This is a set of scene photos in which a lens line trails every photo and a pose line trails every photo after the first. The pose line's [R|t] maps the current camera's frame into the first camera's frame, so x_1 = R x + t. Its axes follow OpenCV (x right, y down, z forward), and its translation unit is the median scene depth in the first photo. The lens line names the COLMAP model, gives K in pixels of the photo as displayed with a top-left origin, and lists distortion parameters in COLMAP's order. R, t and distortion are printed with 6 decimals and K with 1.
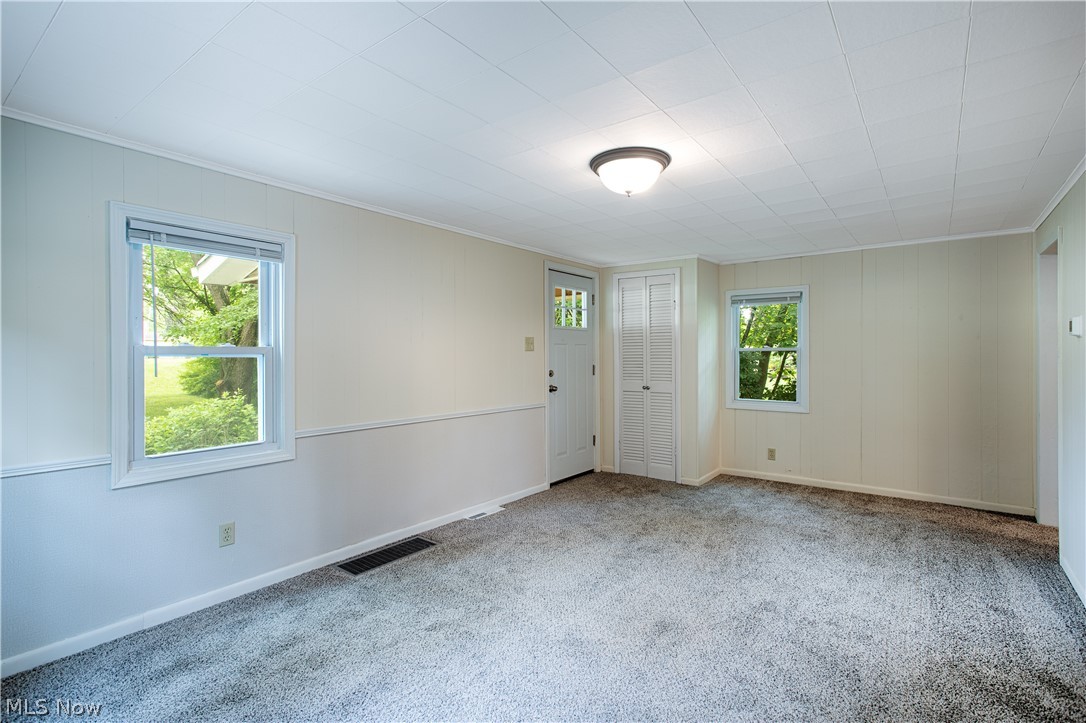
lens RADIAL K [[518.8, 0, 549.6], [0, 518.8, 364.3], [0, 0, 1]] dist [-0.000567, 0.000991]
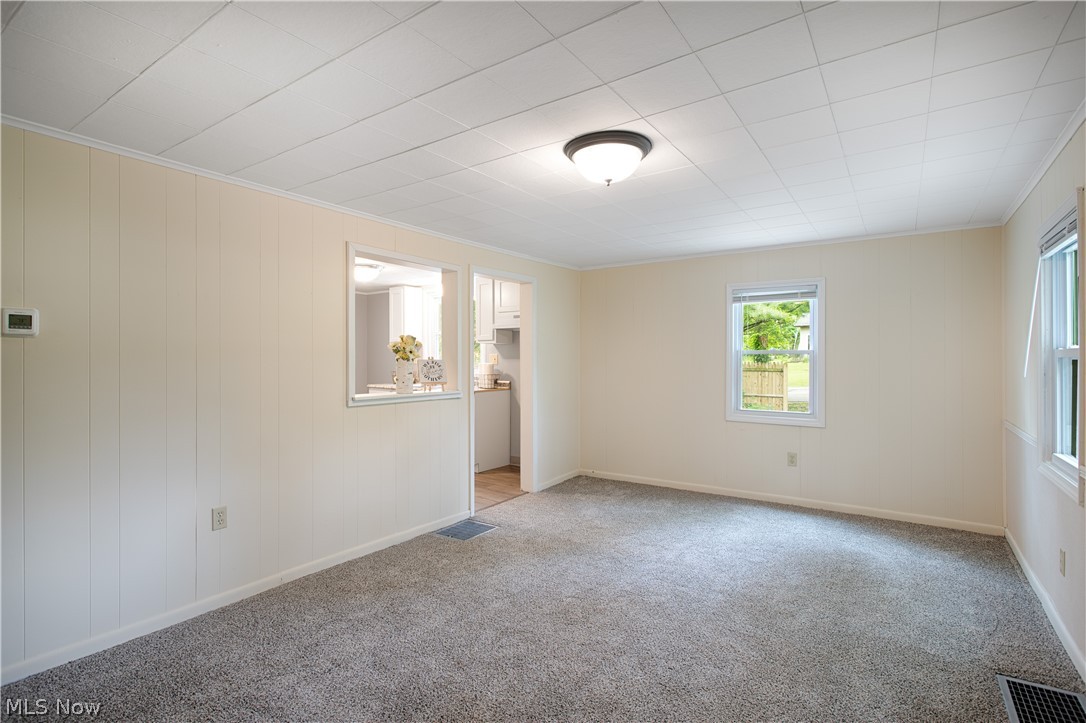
lens RADIAL K [[518.8, 0, 546.1], [0, 518.8, 360.8], [0, 0, 1]] dist [-0.000567, 0.000991]
pose [[-0.999198, -0.003401, -0.039895, 0.216356], [-0.004215, 0.999784, 0.020347, -0.022396], [0.039818, 0.020498, -0.998997, 1.337054]]
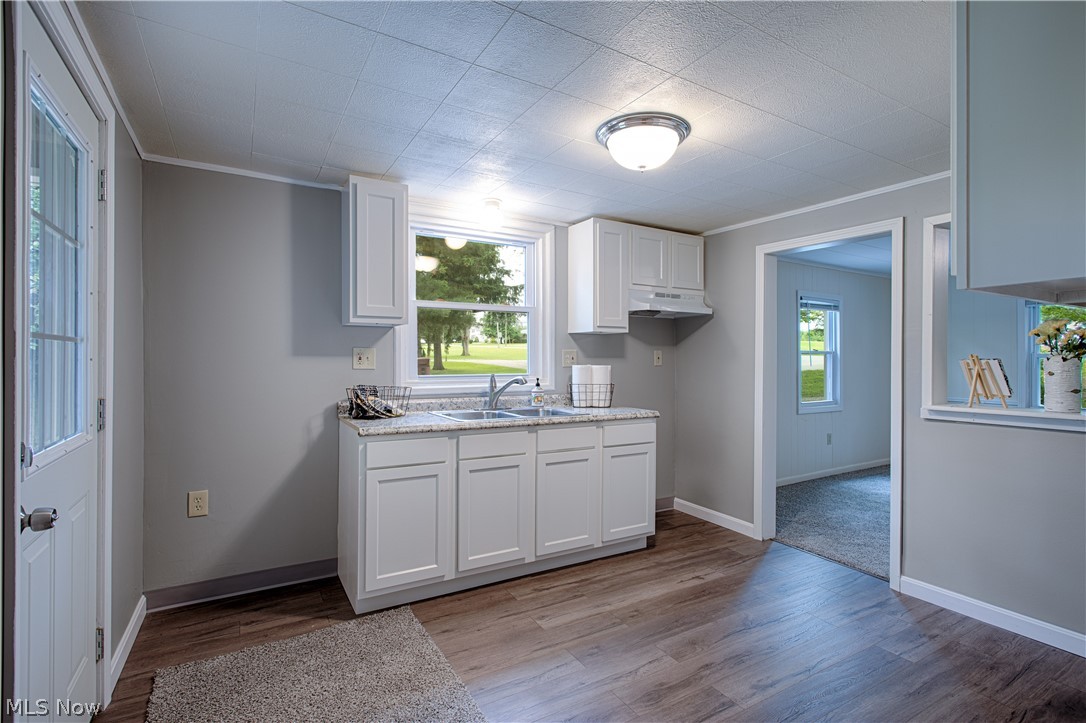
lens RADIAL K [[518.8, 0, 546.2], [0, 518.8, 359.4], [0, 0, 1]] dist [-0.000567, 0.000991]
pose [[-0.377822, 0.000503, -0.925878, 1.296306], [-0.019697, 0.999769, 0.008581, 0.002134], [0.925669, 0.021479, -0.377725, -0.043348]]
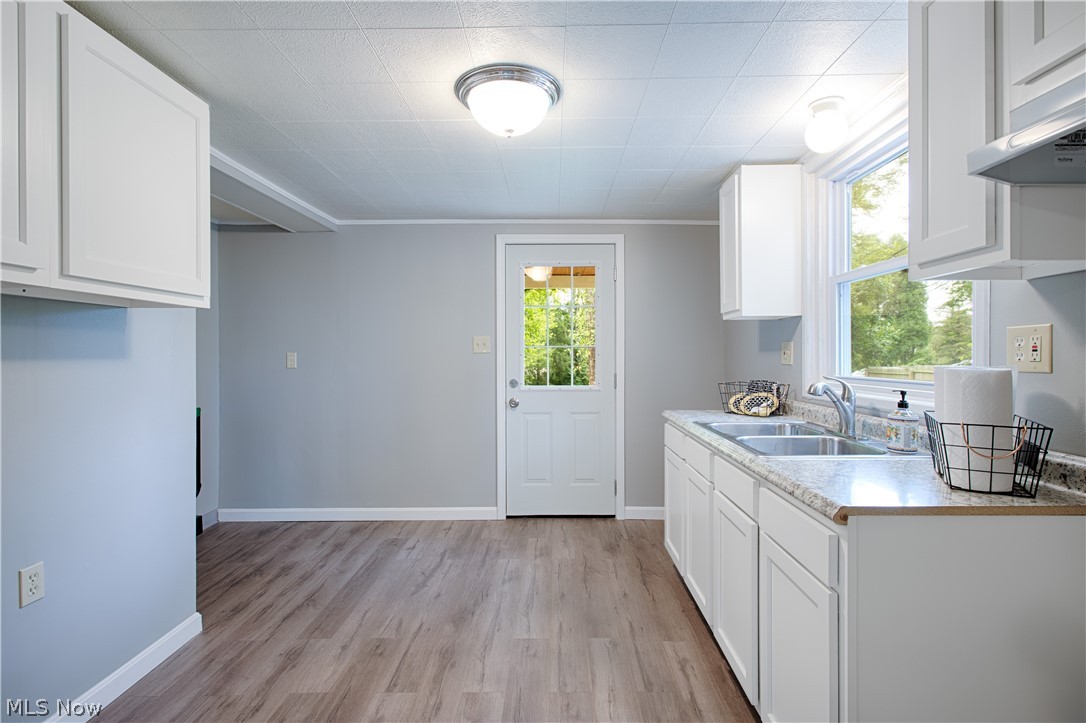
lens RADIAL K [[518.8, 0, 548.2], [0, 518.8, 357.8], [0, 0, 1]] dist [-0.000567, 0.000991]
pose [[-0.585843, -0.001095, 0.810424, 0.220581], [0.015204, 0.999808, 0.012341, 0.005023], [-0.810282, 0.019551, -0.585714, 0.111658]]
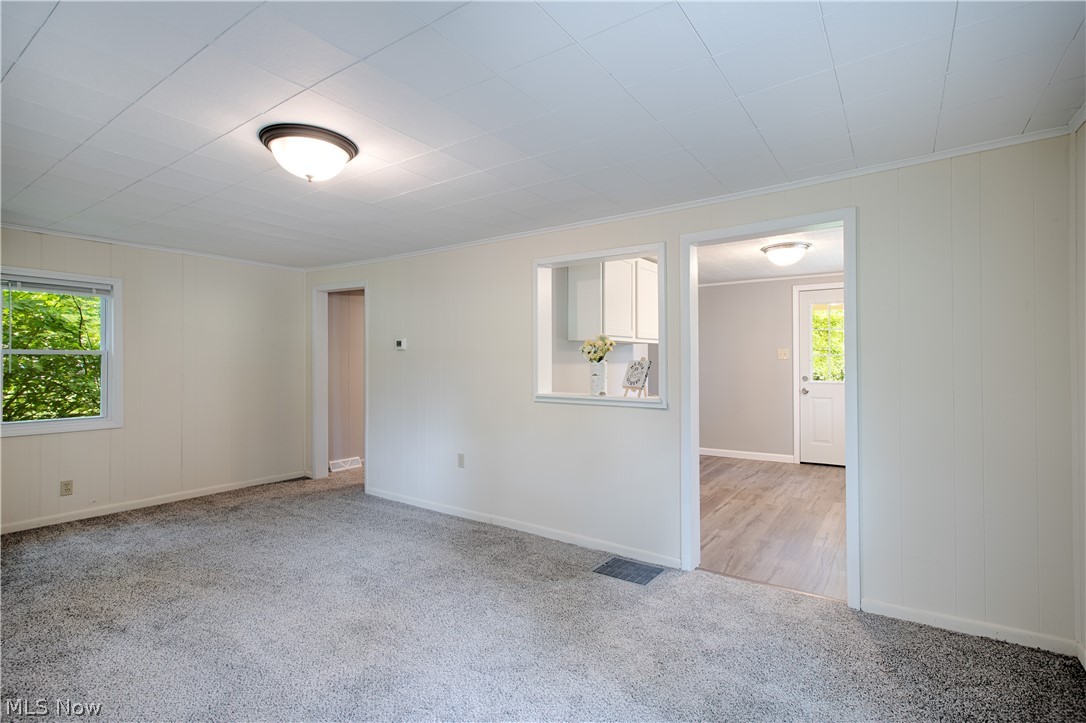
lens RADIAL K [[518.8, 0, 548.2], [0, 518.8, 358.7], [0, 0, 1]] dist [-0.000567, 0.000991]
pose [[-0.034973, 0.001608, 0.999387, -0.523762], [0.017941, 0.999839, -0.000981, -0.007865], [-0.999227, 0.017896, -0.034997, 0.435471]]
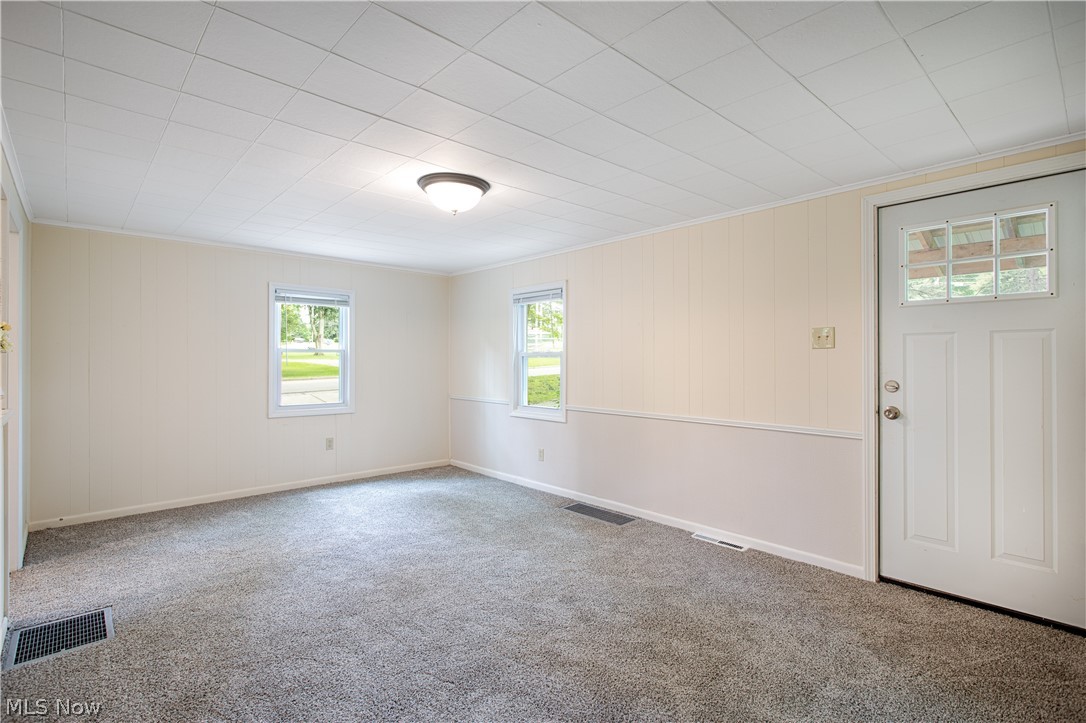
lens RADIAL K [[518.8, 0, 550.2], [0, 518.8, 354.6], [0, 0, 1]] dist [-0.000567, 0.000991]
pose [[-0.181055, -0.014471, -0.983367, 0.863983], [-0.019126, 0.999754, -0.011191, -0.005903], [0.983287, 0.016782, -0.181287, 0.987169]]
